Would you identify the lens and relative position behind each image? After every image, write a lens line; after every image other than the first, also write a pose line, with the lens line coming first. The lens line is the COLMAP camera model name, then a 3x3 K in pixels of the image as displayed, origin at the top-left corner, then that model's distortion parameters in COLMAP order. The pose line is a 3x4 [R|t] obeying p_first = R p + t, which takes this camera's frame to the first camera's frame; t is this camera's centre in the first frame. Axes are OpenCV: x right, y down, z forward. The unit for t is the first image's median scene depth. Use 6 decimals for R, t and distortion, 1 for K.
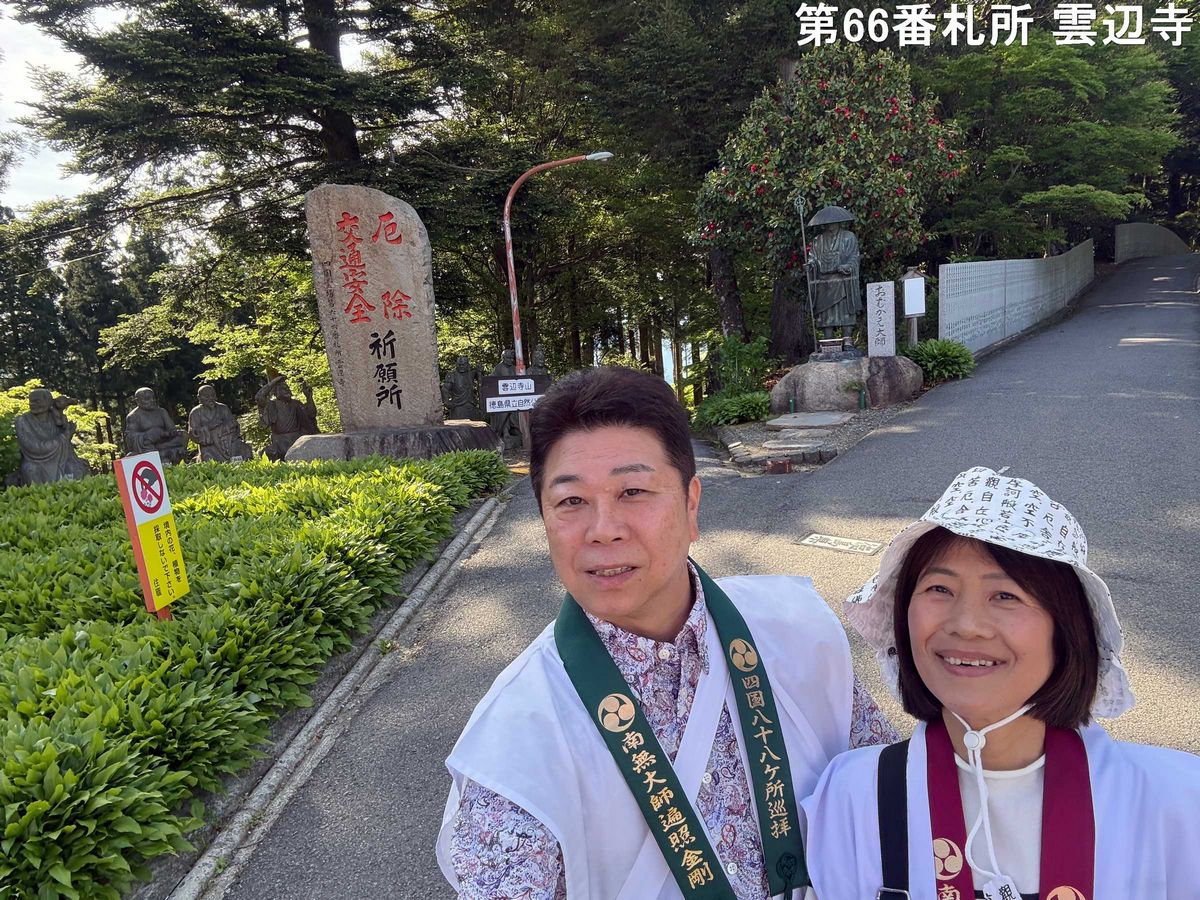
lens RADIAL K [[809.3, 0, 598.9], [0, 809.3, 445.0], [0, 0, 1]] dist [-0.003557, 0.000049]
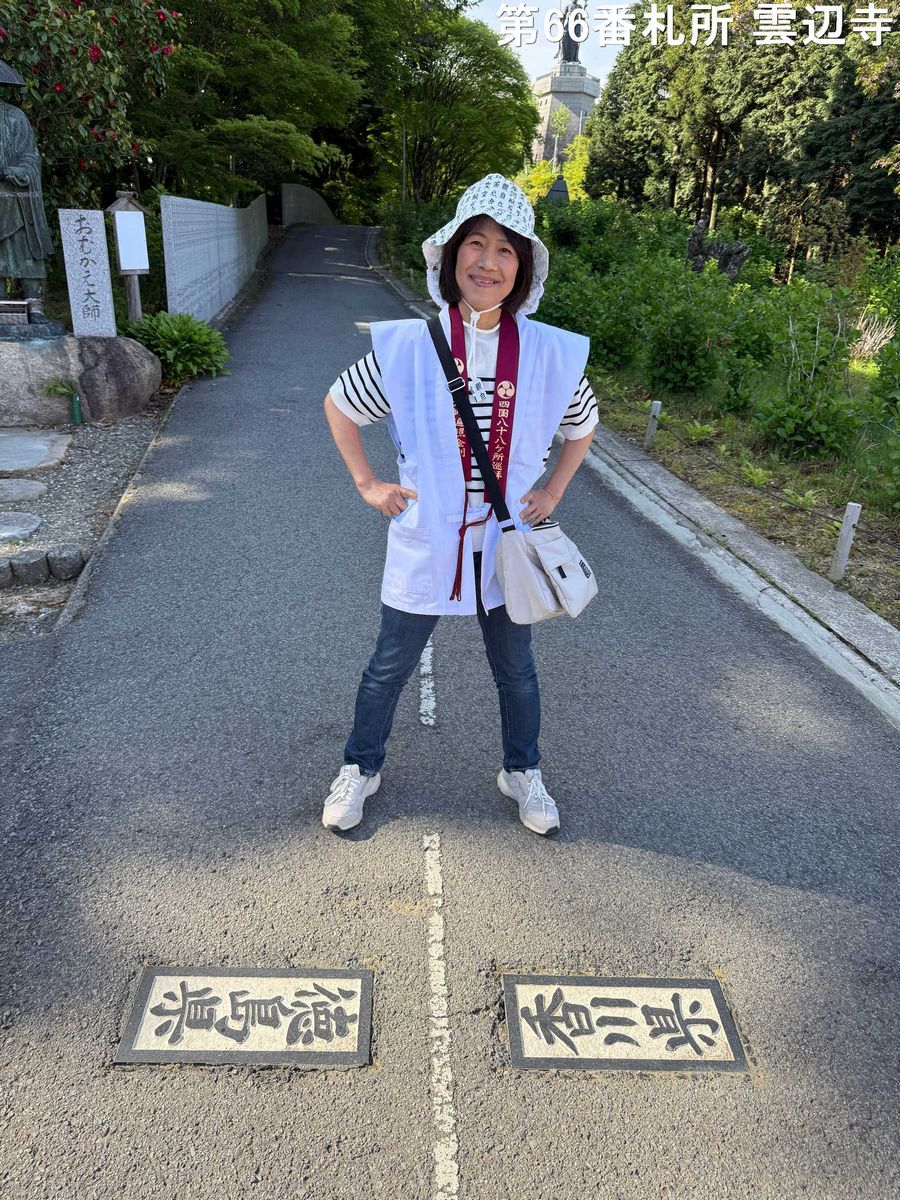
lens RADIAL K [[848.4, 0, 443.0], [0, 848.4, 602.2], [0, 0, 1]] dist [0.010520, -0.000183]
pose [[0.719960, -0.162586, 0.674702, 0.061504], [0.008372, 0.974136, 0.225809, -0.055159], [-0.693965, -0.156925, 0.702700, 0.310314]]
